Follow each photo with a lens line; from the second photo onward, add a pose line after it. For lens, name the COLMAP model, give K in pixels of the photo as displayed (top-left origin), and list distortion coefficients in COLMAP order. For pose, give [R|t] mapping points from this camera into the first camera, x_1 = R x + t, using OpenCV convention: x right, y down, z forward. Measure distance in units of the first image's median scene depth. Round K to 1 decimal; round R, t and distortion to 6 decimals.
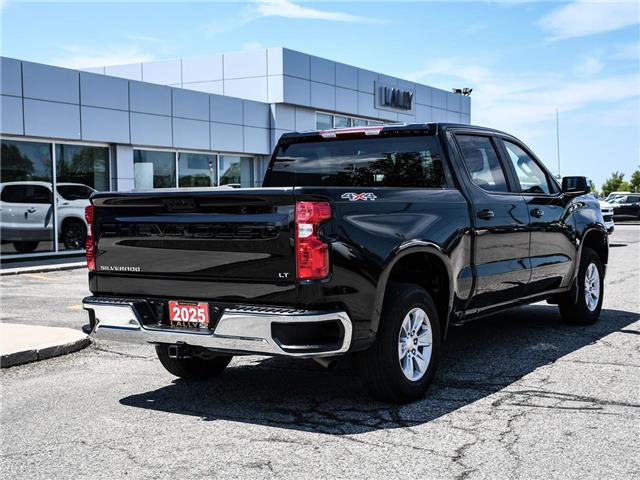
lens RADIAL K [[1010.7, 0, 322.1], [0, 1010.7, 237.7], [0, 0, 1]] dist [0.050711, 0.000000]
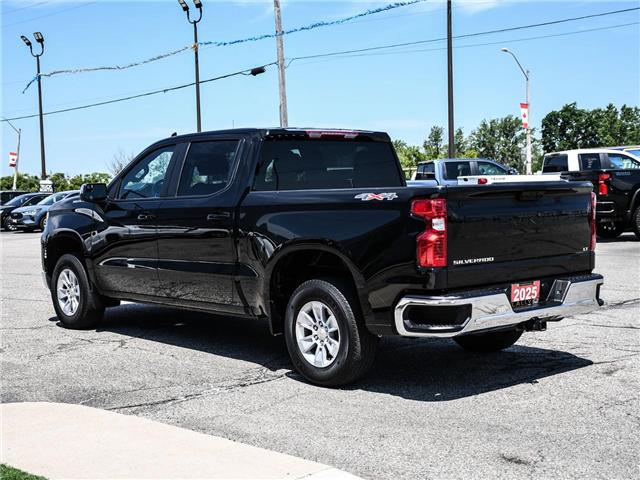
lens RADIAL K [[1010.7, 0, 319.0], [0, 1010.7, 242.4], [0, 0, 1]] dist [0.050711, 0.000000]
pose [[0.237889, -0.052109, 0.969894, -1.284773], [0.064356, 0.997211, 0.037792, -0.038872], [-0.969158, 0.053428, 0.240579, 0.950923]]
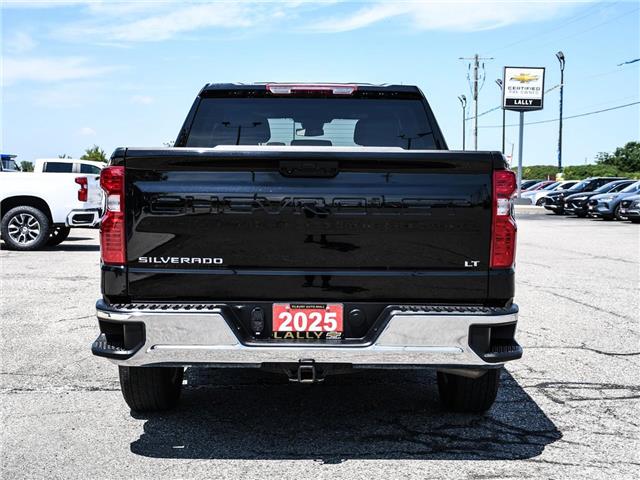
lens RADIAL K [[1010.7, 0, 331.5], [0, 1010.7, 221.4], [0, 0, 1]] dist [0.050711, 0.000000]
pose [[0.822420, -0.001575, 0.568879, -0.533720], [0.000771, 0.999998, 0.001653, 0.002790], [-0.568880, -0.000921, 0.822420, 0.392150]]
